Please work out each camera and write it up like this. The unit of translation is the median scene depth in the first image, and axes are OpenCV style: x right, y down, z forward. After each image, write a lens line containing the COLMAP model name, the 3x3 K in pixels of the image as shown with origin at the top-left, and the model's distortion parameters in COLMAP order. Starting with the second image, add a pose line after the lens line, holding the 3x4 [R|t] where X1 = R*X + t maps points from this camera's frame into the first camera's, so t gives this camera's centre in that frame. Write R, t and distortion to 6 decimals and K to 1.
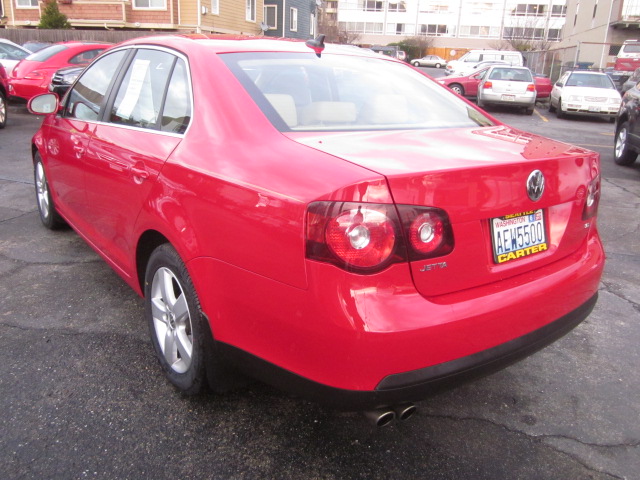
lens RADIAL K [[527.2, 0, 344.6], [0, 527.2, 239.9], [0, 0, 1]] dist [0.018101, 0.017900]
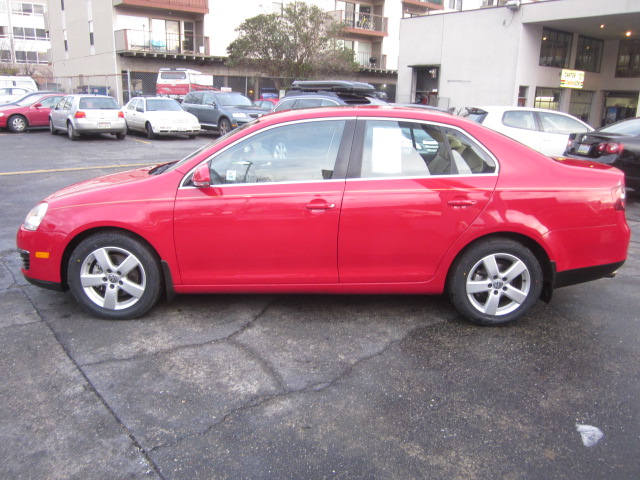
lens RADIAL K [[527.2, 0, 344.6], [0, 527.2, 239.9], [0, 0, 1]] dist [0.018101, 0.017900]
pose [[0.591958, -0.252228, 0.765484, -0.243144], [0.280699, 0.954826, 0.097548, -0.032171], [-0.755509, 0.157126, 0.636017, 0.053714]]
